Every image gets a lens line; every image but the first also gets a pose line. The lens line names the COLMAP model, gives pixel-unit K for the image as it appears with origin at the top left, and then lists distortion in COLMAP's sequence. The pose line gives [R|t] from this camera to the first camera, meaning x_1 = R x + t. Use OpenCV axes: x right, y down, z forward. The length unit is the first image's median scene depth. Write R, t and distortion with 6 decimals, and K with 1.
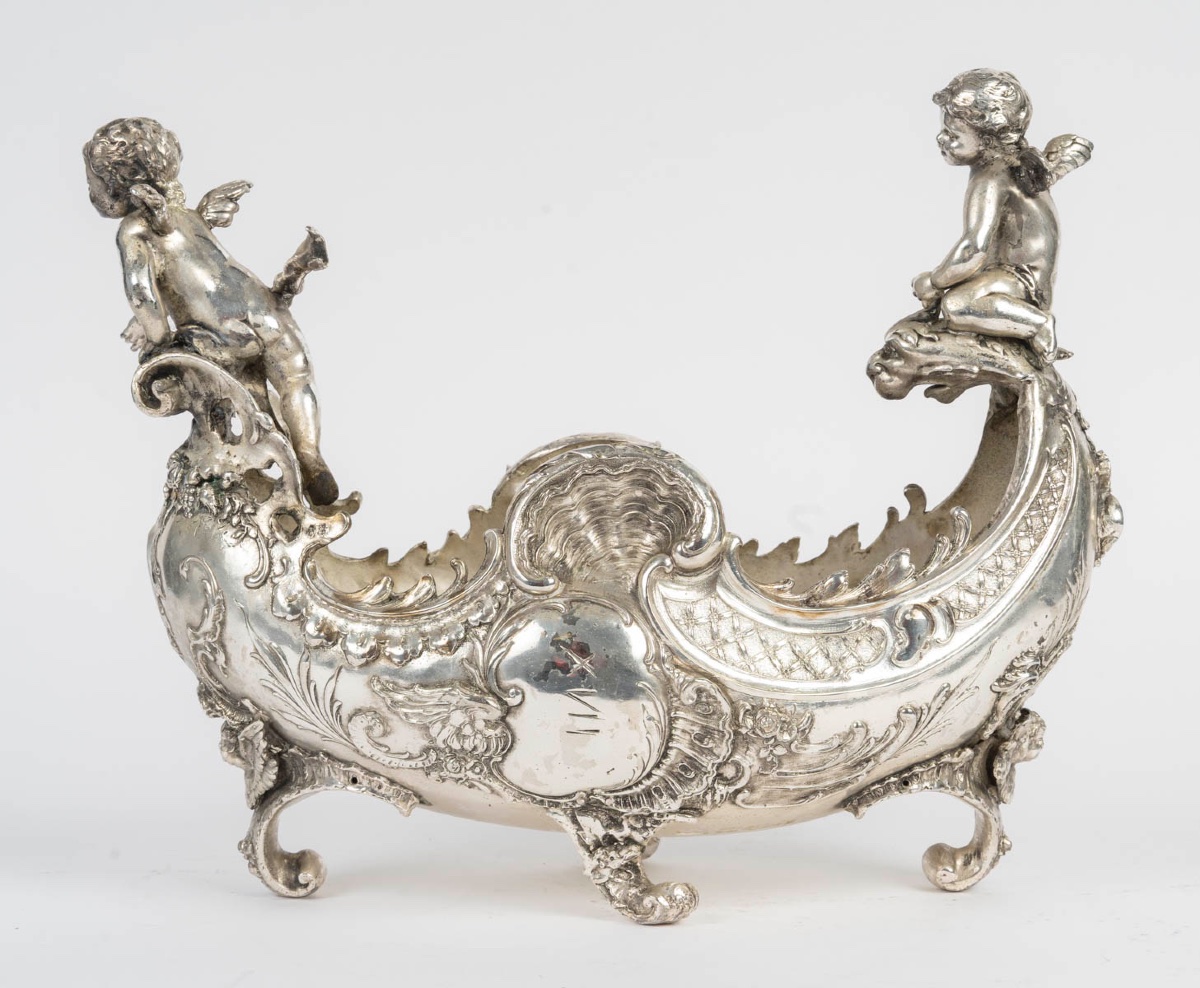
lens RADIAL K [[2612.5, 0, 597.8], [0, 2612.5, 495.2], [0, 0, 1]] dist [-0.484956, 0.000000]
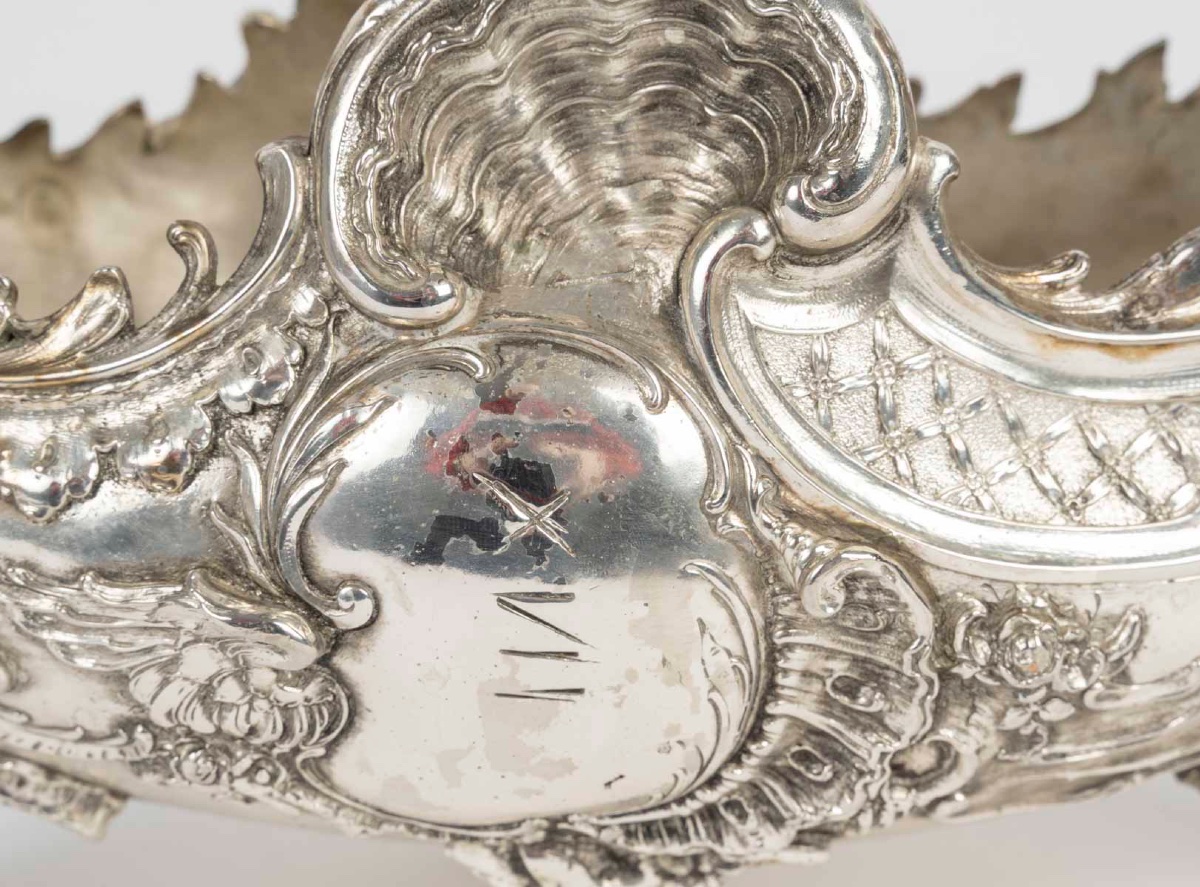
lens RADIAL K [[3165.4, 0, 608.8], [0, 3165.4, 443.1], [0, 0, 1]] dist [-0.002620, 0.000000]
pose [[0.999144, -0.024619, 0.033241, -0.009920], [0.017315, 0.978730, 0.204419, -0.036076], [-0.037567, -0.203668, 0.978319, 0.556368]]
